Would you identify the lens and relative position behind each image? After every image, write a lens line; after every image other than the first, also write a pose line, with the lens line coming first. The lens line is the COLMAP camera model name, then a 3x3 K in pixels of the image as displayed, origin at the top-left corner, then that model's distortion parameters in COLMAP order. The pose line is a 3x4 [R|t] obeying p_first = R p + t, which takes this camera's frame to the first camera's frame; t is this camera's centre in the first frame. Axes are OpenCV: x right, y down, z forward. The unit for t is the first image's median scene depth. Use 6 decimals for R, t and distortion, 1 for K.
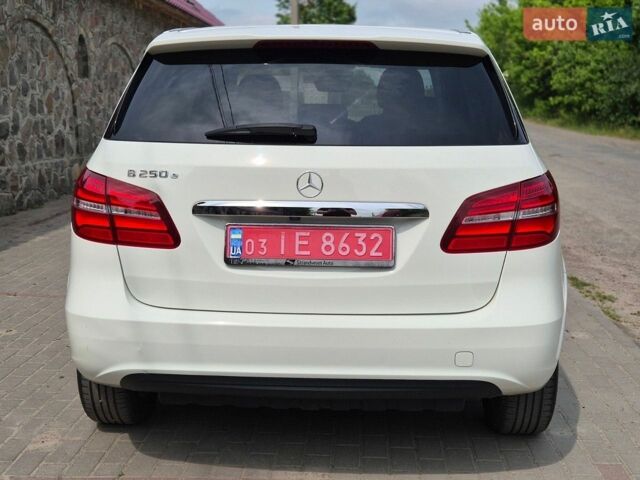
lens RADIAL K [[830.0, 0, 320.0], [0, 830.0, 240.0], [0, 0, 1]] dist [0.056512, 0.018738]
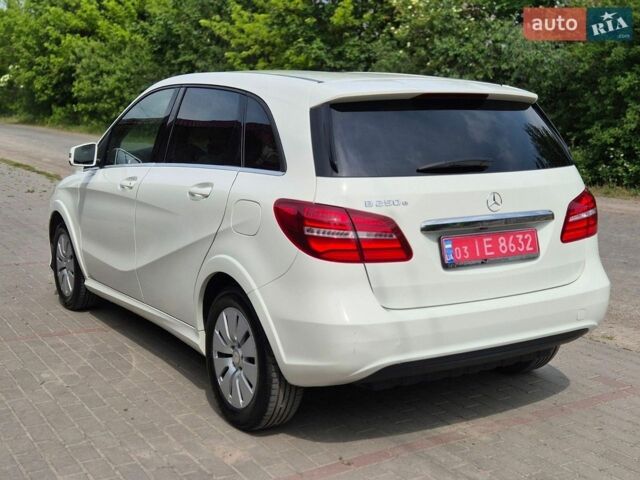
lens RADIAL K [[830.0, 0, 320.0], [0, 830.0, 240.0], [0, 0, 1]] dist [0.056512, 0.018738]
pose [[0.838512, -0.093503, 0.536801, -0.940743], [0.097002, 0.995045, 0.021800, -0.060278], [-0.536180, 0.033792, 0.843427, 0.010126]]
